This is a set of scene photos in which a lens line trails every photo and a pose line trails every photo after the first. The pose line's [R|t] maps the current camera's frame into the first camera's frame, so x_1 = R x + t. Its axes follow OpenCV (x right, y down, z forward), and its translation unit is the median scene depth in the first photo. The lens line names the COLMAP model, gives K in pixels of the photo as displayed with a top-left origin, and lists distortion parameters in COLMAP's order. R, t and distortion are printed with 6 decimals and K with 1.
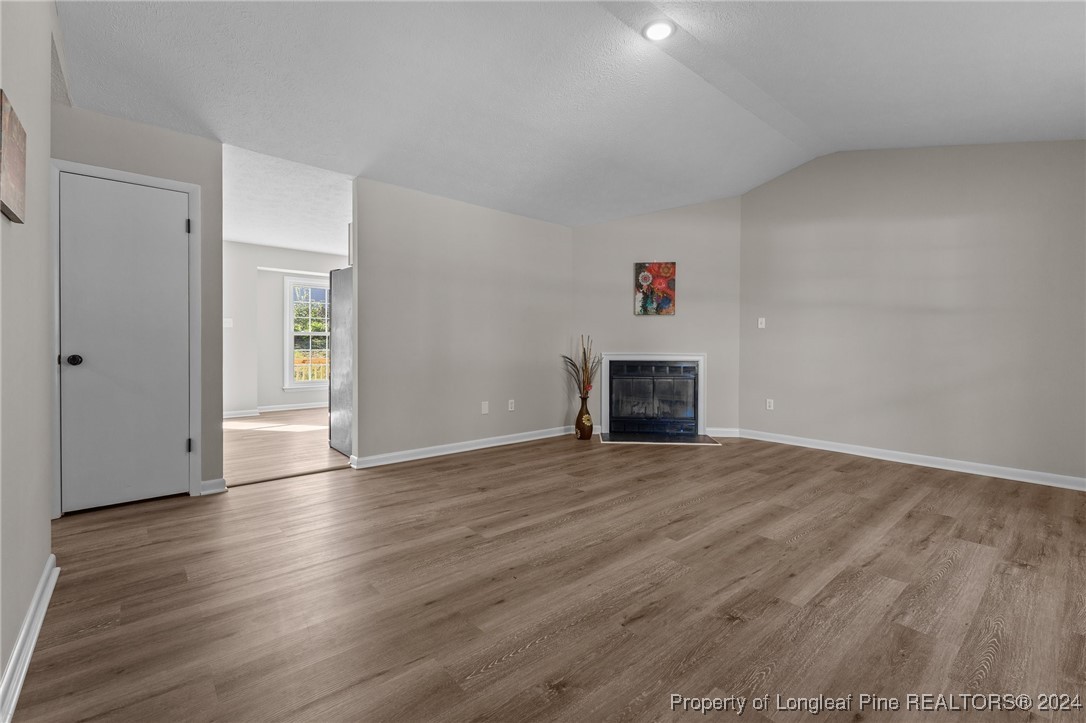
lens RADIAL K [[473.3, 0, 547.9], [0, 473.3, 349.5], [0, 0, 1]] dist [0.016753, -0.006623]
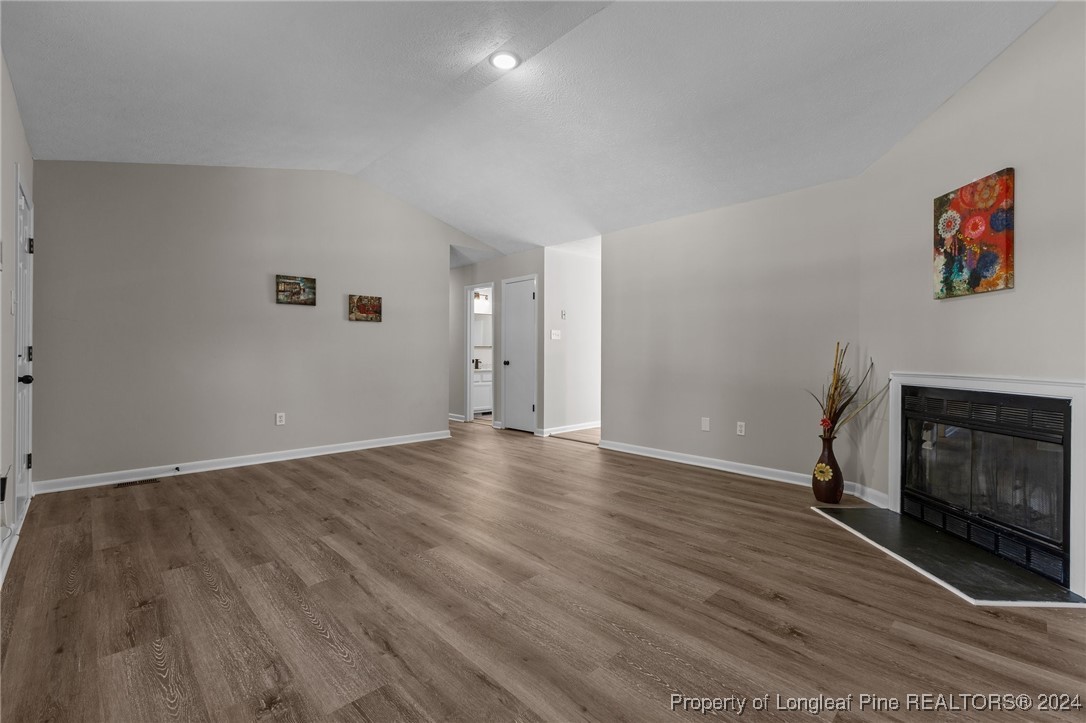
lens RADIAL K [[467.2, 0, 543.0], [0, 467.2, 361.5], [0, 0, 1]] dist [0.005447, -0.000193]
pose [[0.049051, 0.008063, -0.998764, 1.260534], [-0.015973, 0.999846, 0.007288, -0.004345], [0.998669, 0.015596, 0.049172, 1.025169]]
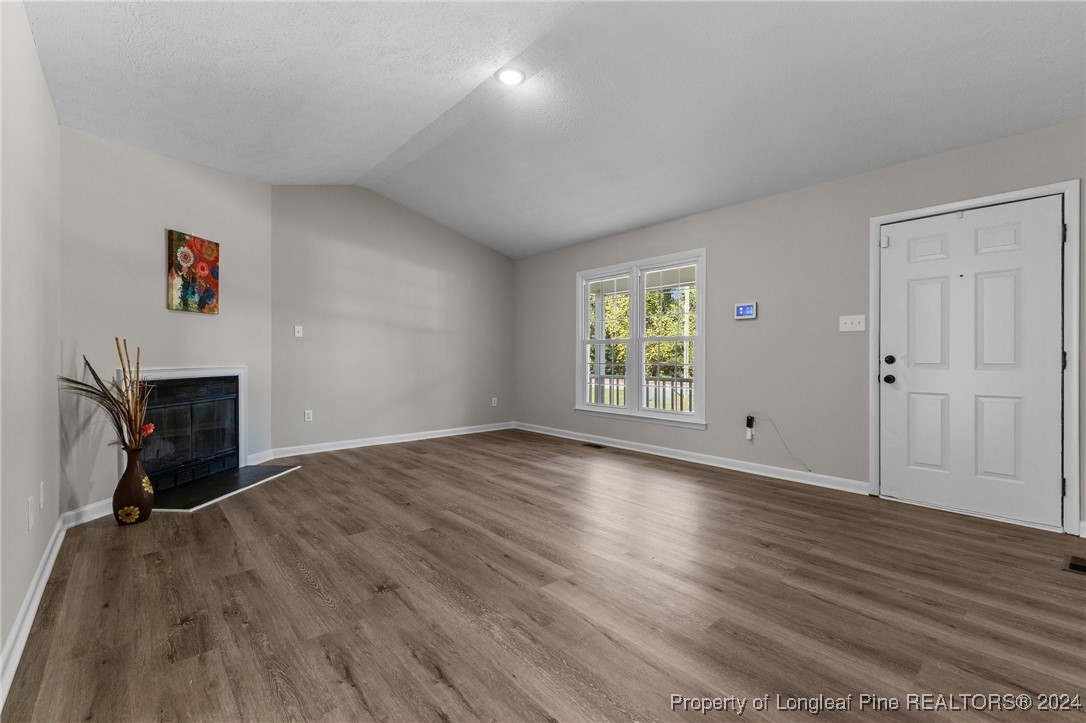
lens RADIAL K [[467.2, 0, 543.0], [0, 467.2, 361.5], [0, 0, 1]] dist [0.005447, -0.000193]
pose [[0.001951, -0.018592, 0.999825, -0.866164], [0.006702, 0.999805, 0.018579, -0.017659], [-0.999976, 0.006665, 0.002076, 0.907244]]
